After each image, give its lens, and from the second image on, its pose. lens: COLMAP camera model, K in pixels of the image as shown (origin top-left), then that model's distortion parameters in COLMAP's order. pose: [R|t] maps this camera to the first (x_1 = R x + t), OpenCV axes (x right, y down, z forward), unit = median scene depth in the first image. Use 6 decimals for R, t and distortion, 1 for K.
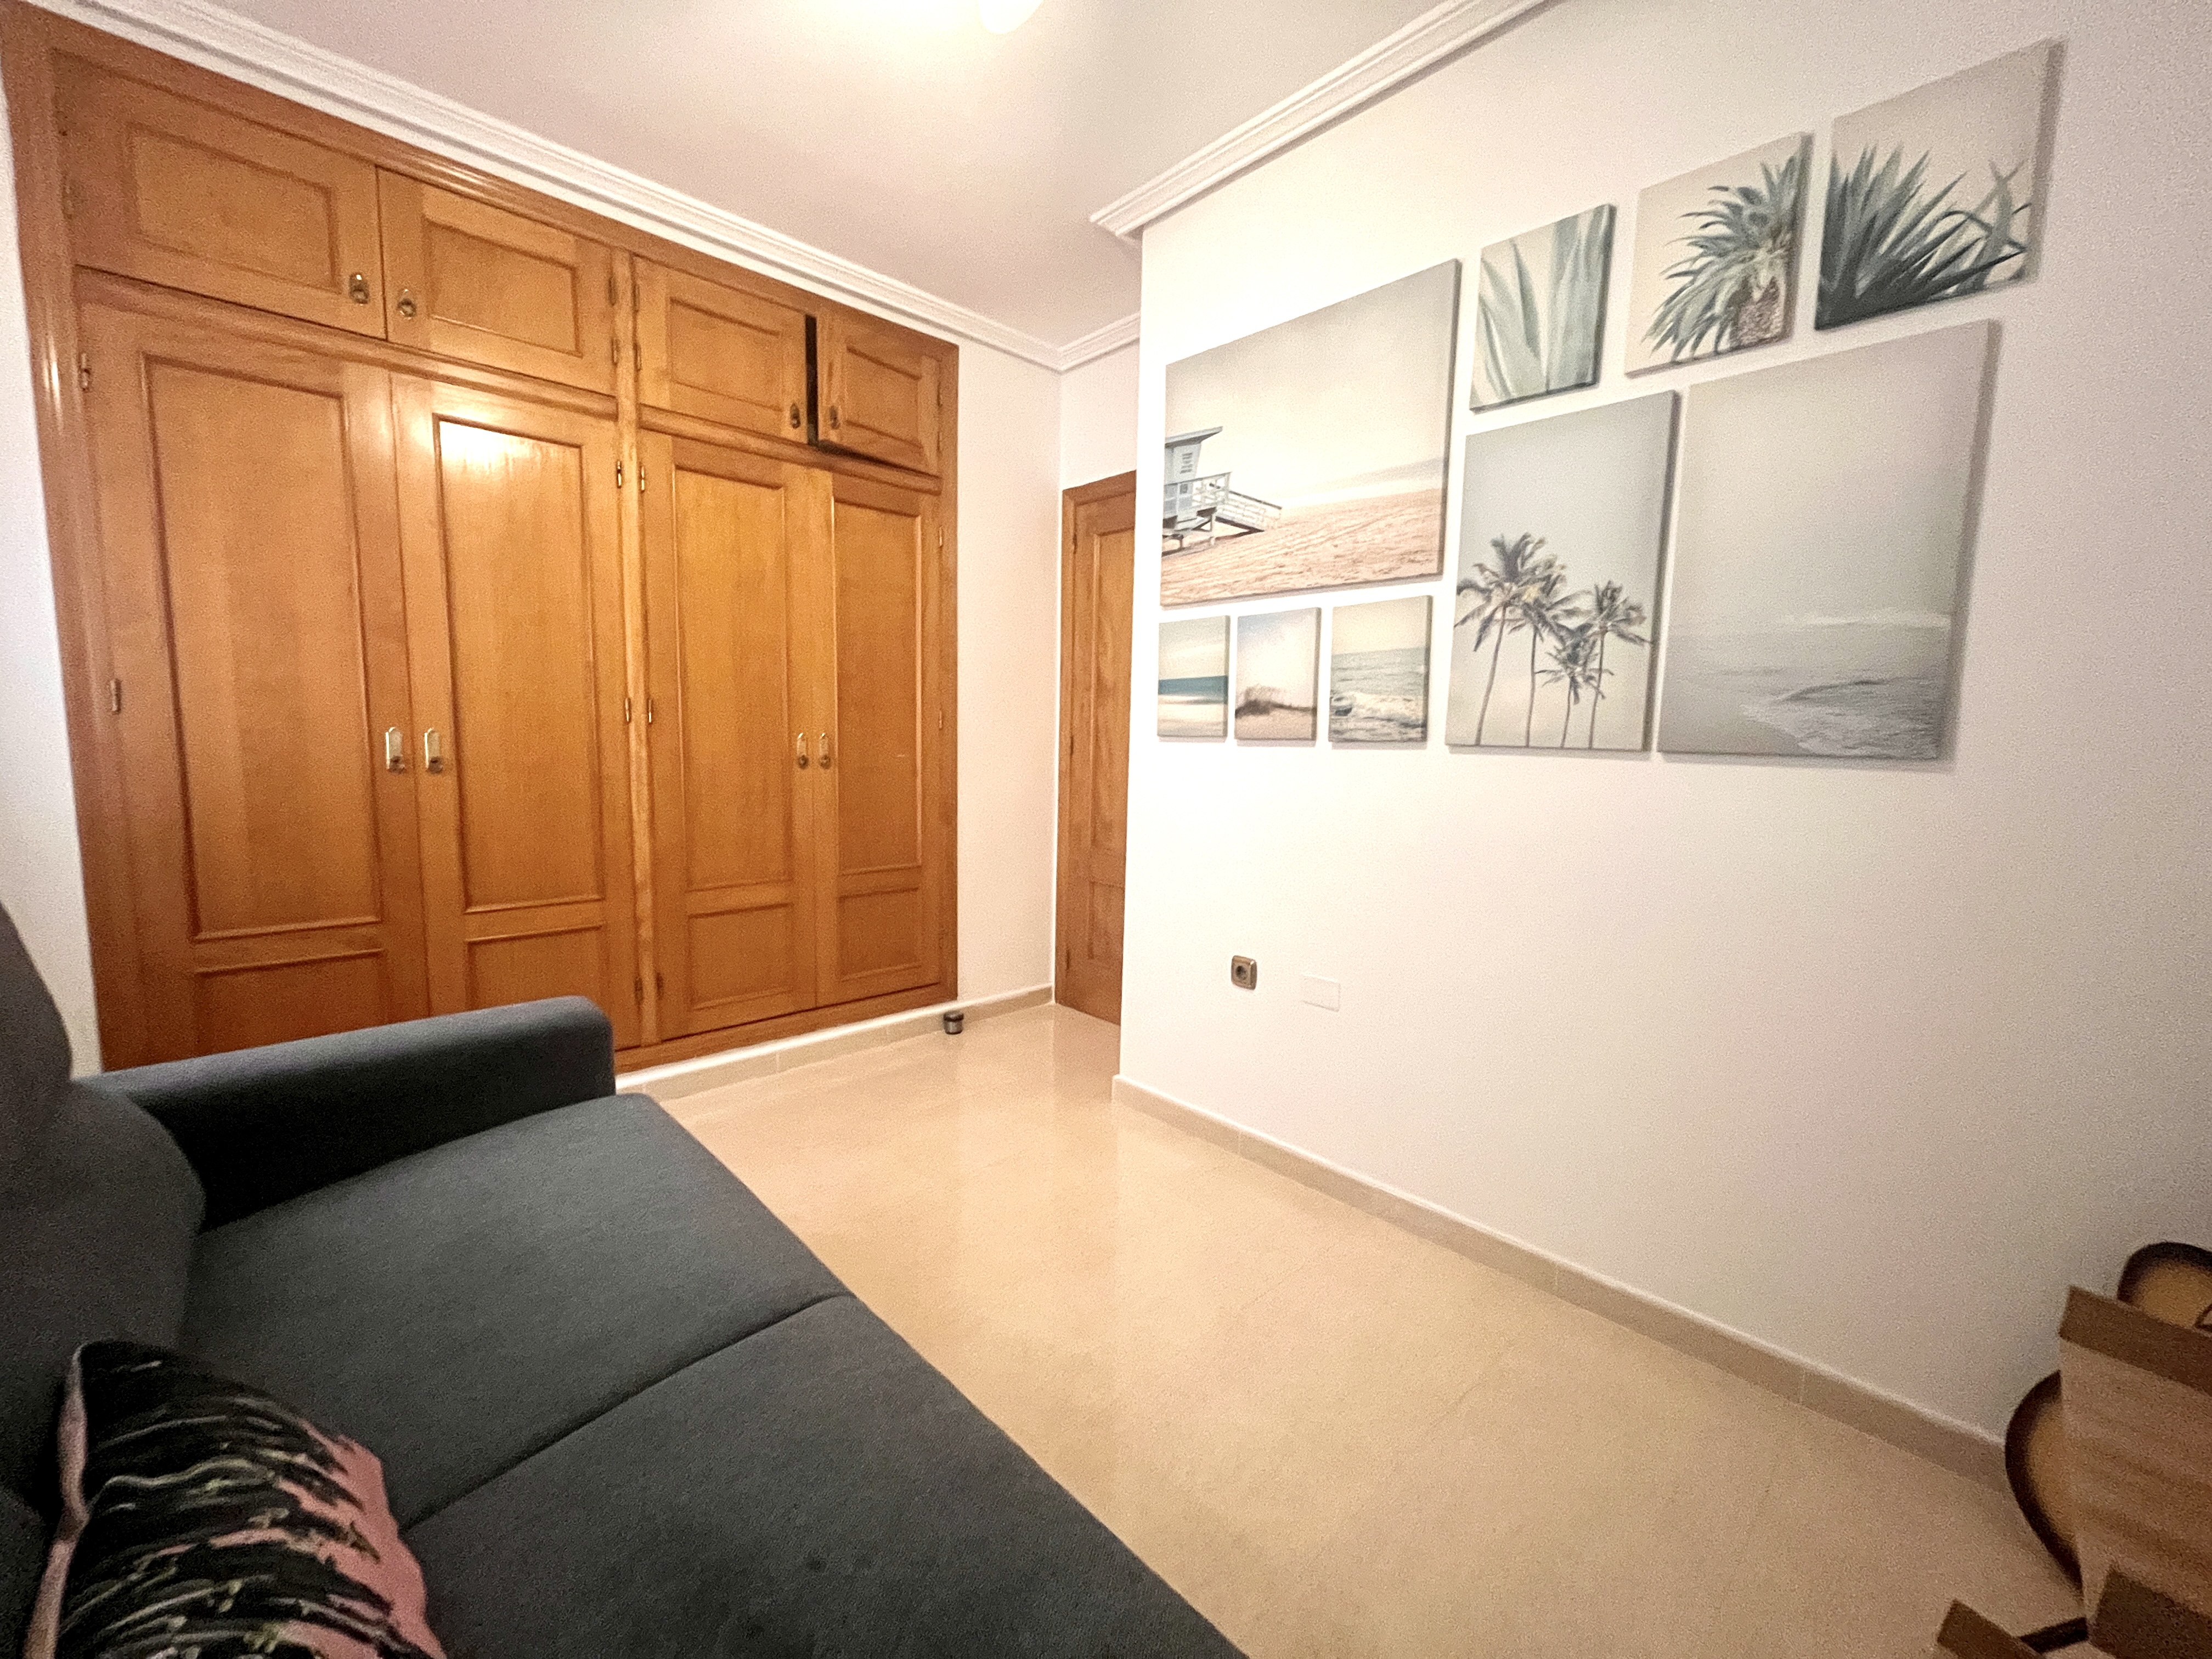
lens RADIAL K [[894.3, 0, 1103.3], [0, 894.3, 828.1], [0, 0, 1]] dist [-0.000146, 0.000101]
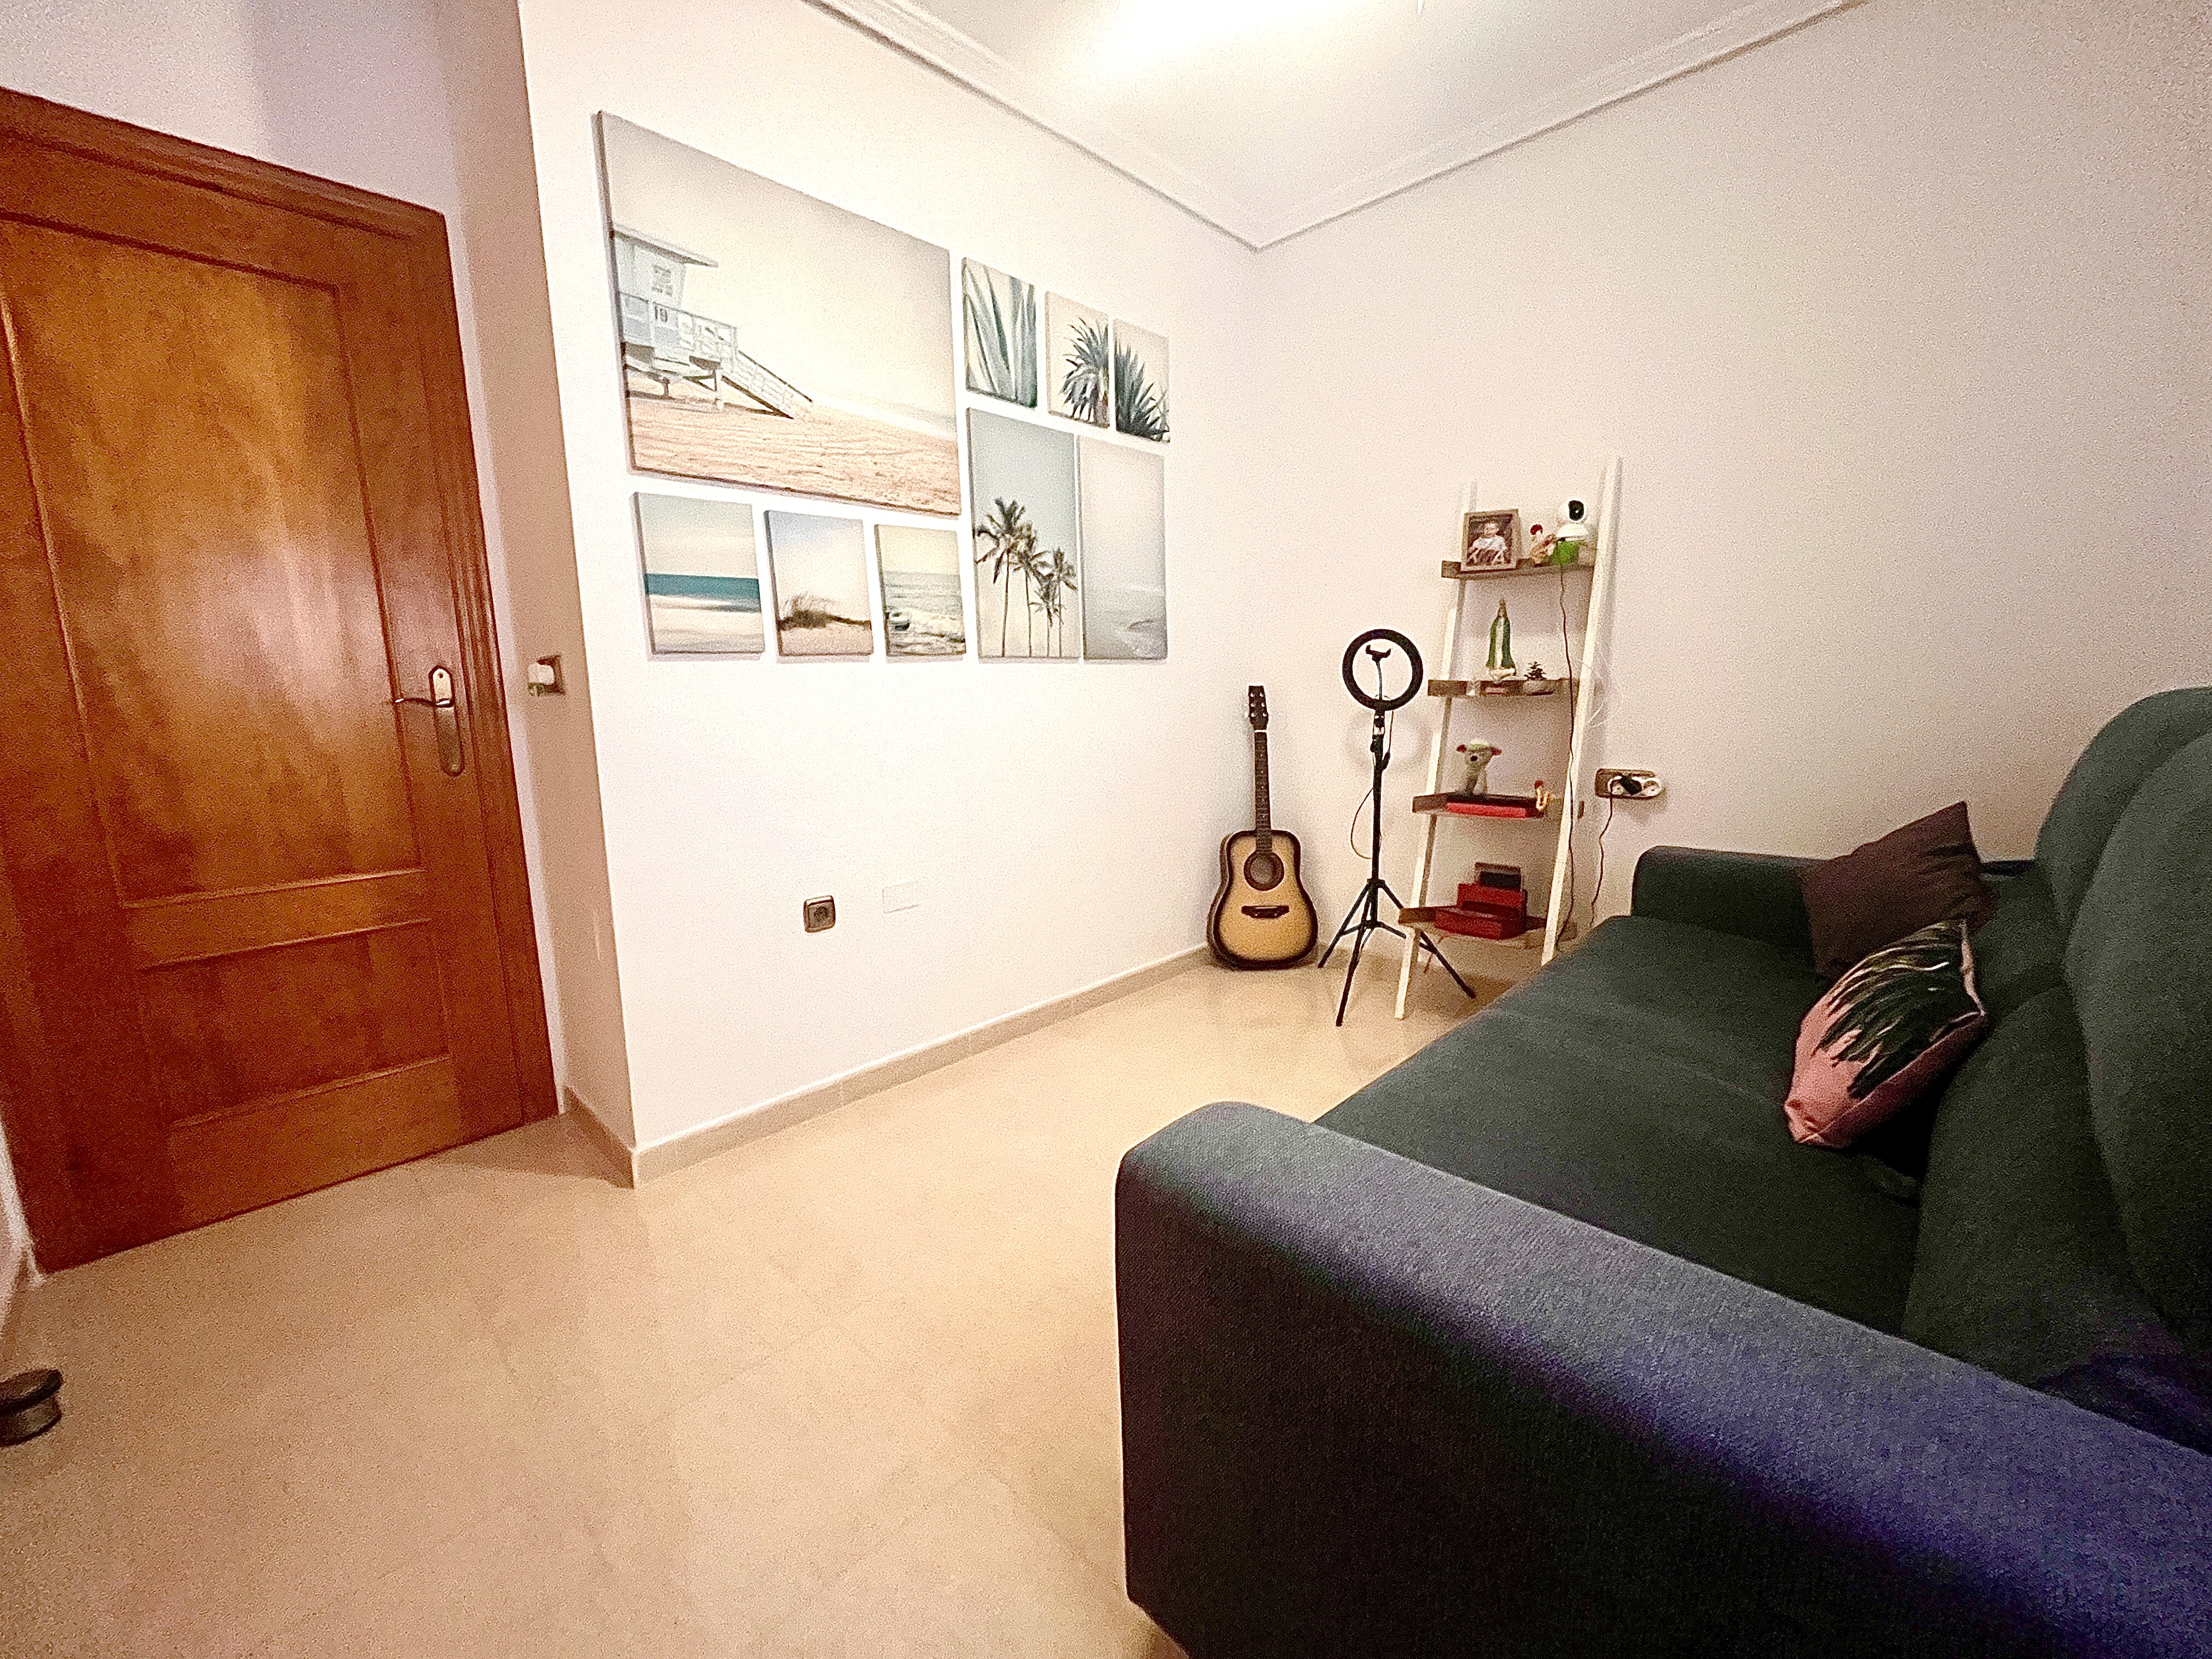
lens RADIAL K [[894.3, 0, 1103.3], [0, 894.3, 828.1], [0, 0, 1]] dist [-0.000146, 0.000101]
pose [[-0.036873, -0.177737, 0.983387, -0.911252], [0.130402, 0.974786, 0.181072, -0.062876], [-0.990775, 0.134912, -0.012766, 0.880001]]
